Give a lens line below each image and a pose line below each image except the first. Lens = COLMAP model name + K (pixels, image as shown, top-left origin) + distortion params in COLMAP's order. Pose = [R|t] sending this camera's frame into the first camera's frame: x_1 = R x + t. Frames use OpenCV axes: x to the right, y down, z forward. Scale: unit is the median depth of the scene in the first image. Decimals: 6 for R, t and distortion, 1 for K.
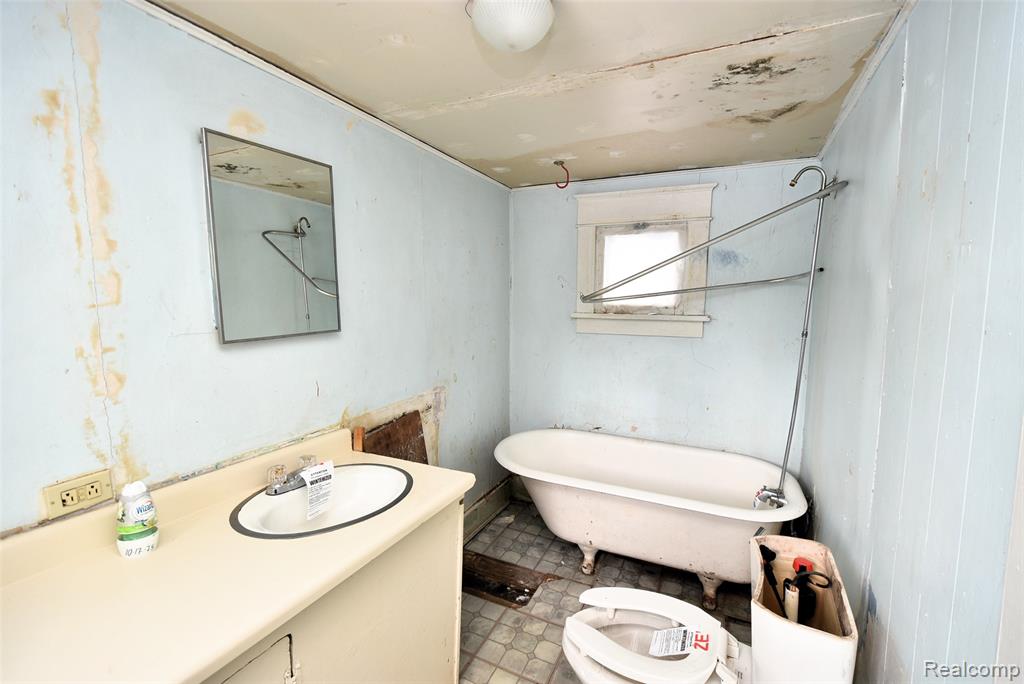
lens RADIAL K [[450.7, 0, 523.1], [0, 450.7, 347.8], [0, 0, 1]] dist [0.006769, -0.008543]
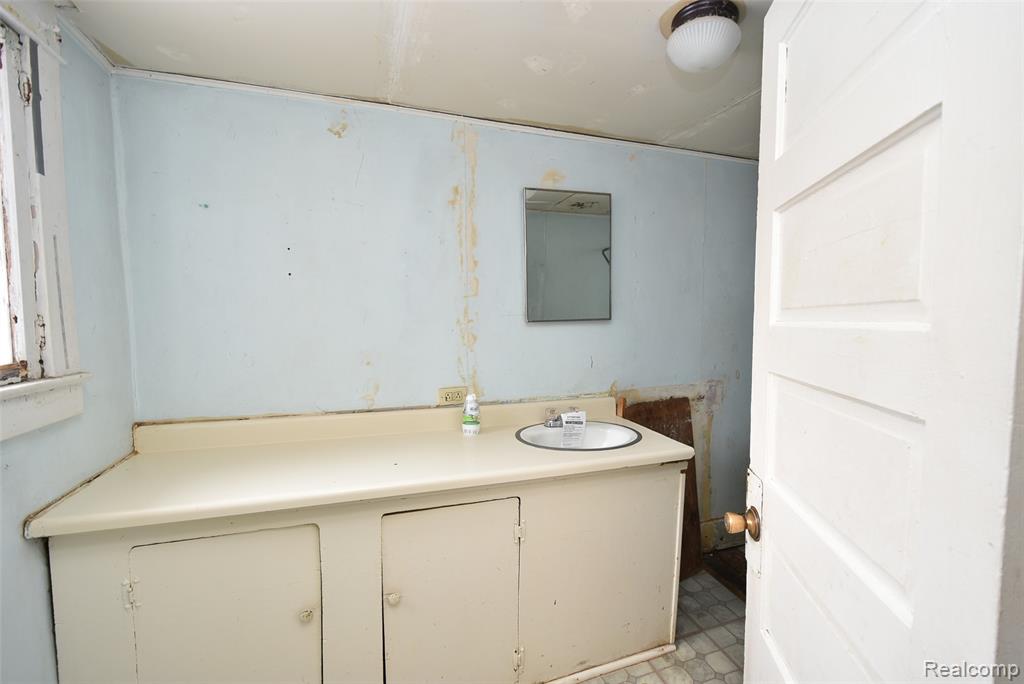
lens RADIAL K [[450.7, 0, 523.1], [0, 450.7, 347.8], [0, 0, 1]] dist [0.006769, -0.008543]
pose [[0.696757, 0.055407, -0.715164, 0.407882], [-0.075203, 0.997160, 0.003987, 0.067471], [0.713354, 0.051005, 0.698945, -0.089483]]
